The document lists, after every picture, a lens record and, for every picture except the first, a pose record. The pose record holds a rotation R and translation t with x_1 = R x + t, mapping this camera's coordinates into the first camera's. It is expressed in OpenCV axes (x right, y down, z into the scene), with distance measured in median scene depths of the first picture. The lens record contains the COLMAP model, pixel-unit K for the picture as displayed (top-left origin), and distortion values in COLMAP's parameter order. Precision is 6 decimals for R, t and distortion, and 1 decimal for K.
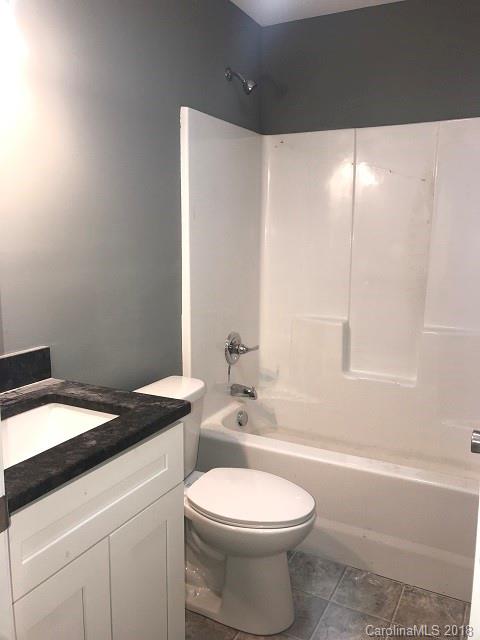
lens RADIAL K [[516.9, 0, 240.0], [0, 516.9, 320.0], [0, 0, 1]] dist [0.010159, 0.002574]
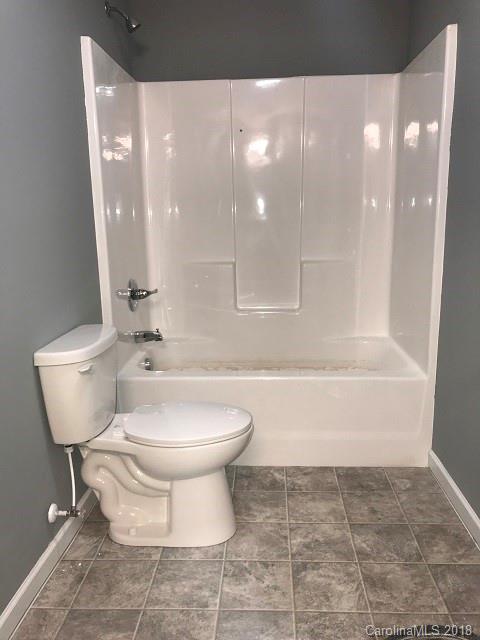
lens RADIAL K [[516.9, 0, 240.0], [0, 516.9, 320.0], [0, 0, 1]] dist [0.010159, 0.002574]
pose [[0.926609, -0.086067, 0.366044, -0.194252], [0.076125, 0.996233, 0.041537, 0.080134], [-0.368240, -0.010624, 0.929670, 0.003239]]
